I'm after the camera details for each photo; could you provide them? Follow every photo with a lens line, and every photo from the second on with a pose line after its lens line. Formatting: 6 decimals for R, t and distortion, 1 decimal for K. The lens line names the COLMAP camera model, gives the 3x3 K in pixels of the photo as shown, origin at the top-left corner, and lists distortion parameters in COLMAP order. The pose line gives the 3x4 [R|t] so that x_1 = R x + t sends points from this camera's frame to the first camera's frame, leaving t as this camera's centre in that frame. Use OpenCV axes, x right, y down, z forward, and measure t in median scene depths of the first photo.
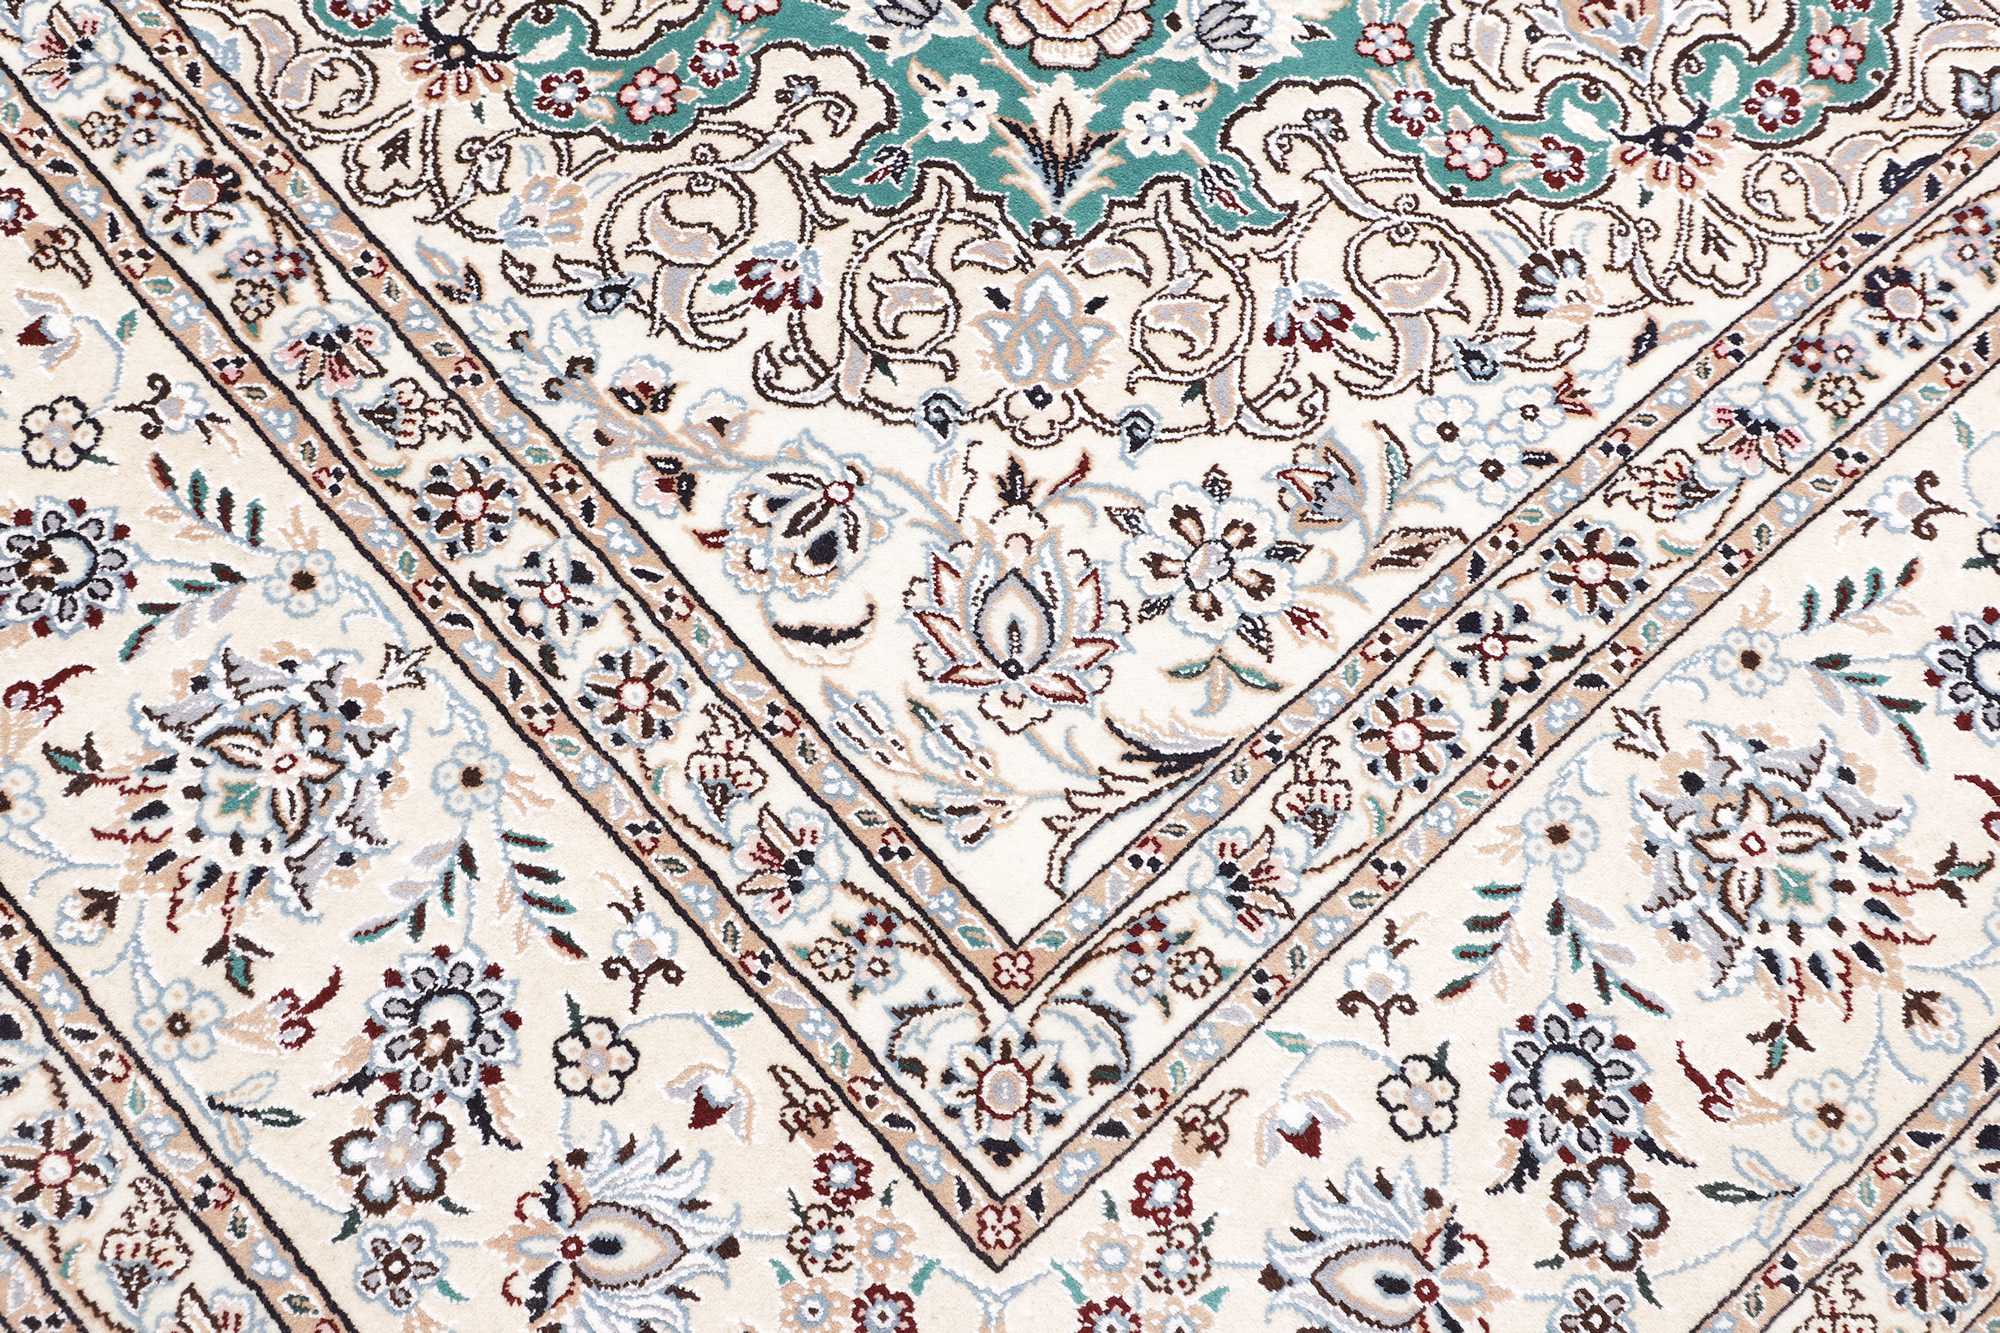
lens RADIAL K [[2379.2, 0, 1000.0], [0, 2379.2, 666.5], [0, 0, 1]] dist [0.077514, 0.092520]
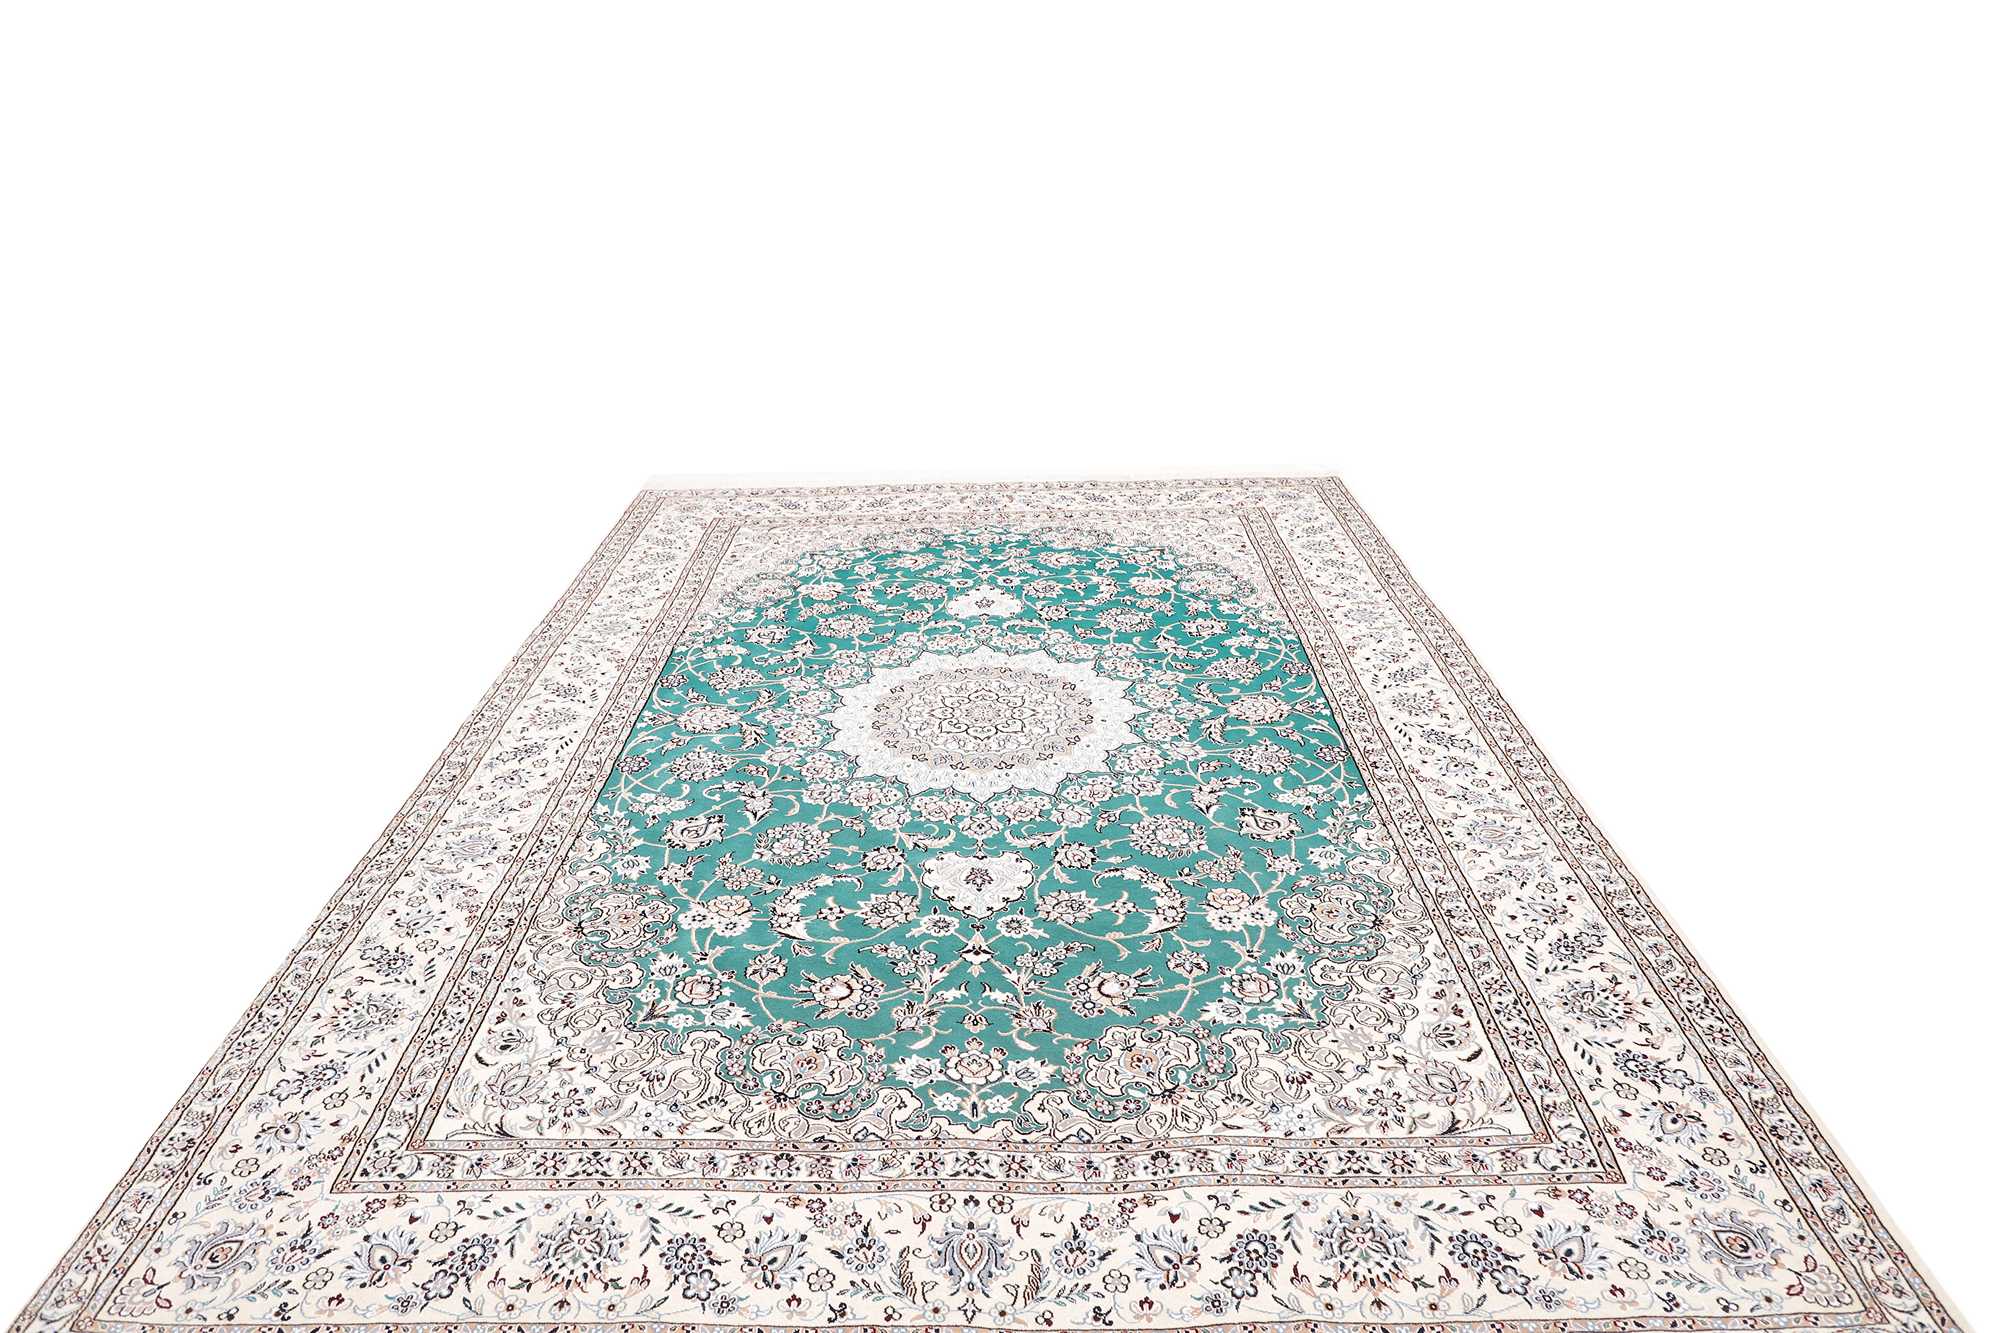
lens RADIAL K [[1413.7, 0, 985.6], [0, 1413.7, 665.9], [0, 0, 1]] dist [-0.063325, 0.035677]
pose [[0.733914, 0.239783, -0.635511, 1.600055], [-0.633397, 0.579501, -0.512823, 0.228909], [0.245313, 0.778899, 0.577182, -0.409060]]
